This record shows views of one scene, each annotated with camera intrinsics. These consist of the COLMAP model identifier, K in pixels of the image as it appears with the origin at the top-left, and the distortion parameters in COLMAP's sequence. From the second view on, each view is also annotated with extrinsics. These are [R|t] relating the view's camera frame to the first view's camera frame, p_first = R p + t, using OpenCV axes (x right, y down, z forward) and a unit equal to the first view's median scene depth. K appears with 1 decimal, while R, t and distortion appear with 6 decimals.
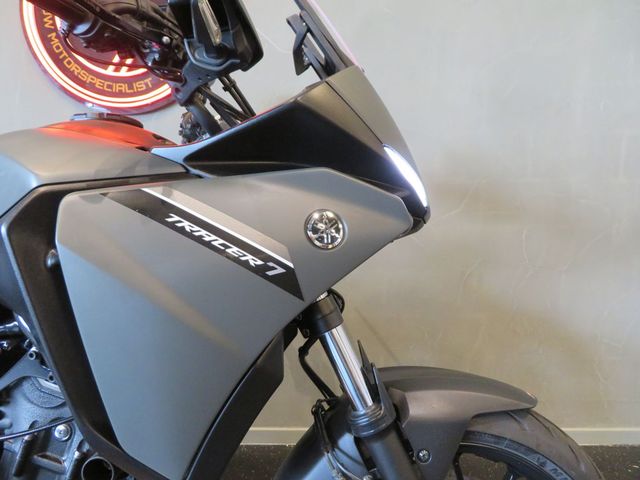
lens RADIAL K [[457.3, 0, 320.0], [0, 457.3, 240.0], [0, 0, 1]] dist [-0.006020, -0.001017]
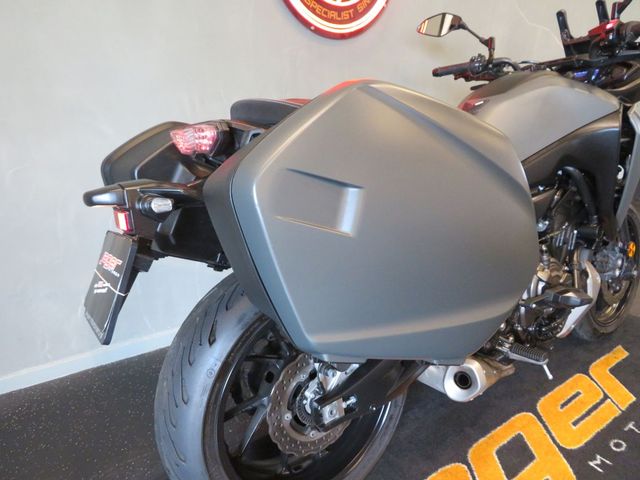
lens RADIAL K [[457.3, 0, 320.0], [0, 457.3, 240.0], [0, 0, 1]] dist [-0.006020, -0.001017]
pose [[0.814496, -0.169930, 0.554725, -3.010034], [0.051863, 0.973642, 0.222109, -0.062766], [-0.577847, -0.152137, 0.801840, -0.088256]]
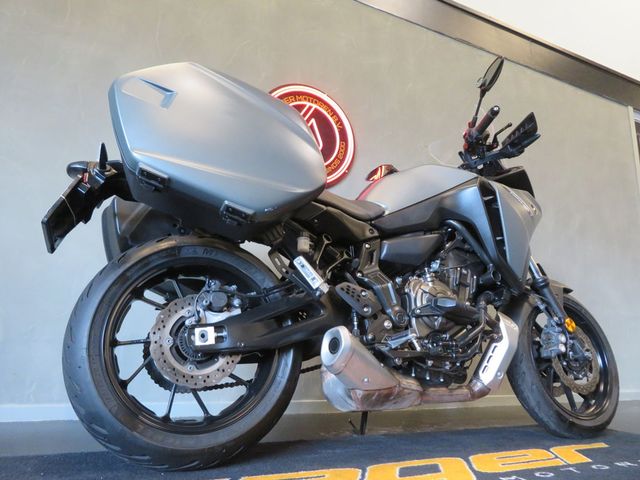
lens RADIAL K [[457.3, 0, 320.0], [0, 457.3, 240.0], [0, 0, 1]] dist [-0.006020, -0.001017]
pose [[0.903025, 0.117880, 0.413098, -2.588276], [0.038702, 0.935381, -0.351518, 1.224927], [-0.427840, 0.333418, 0.840110, -0.930257]]
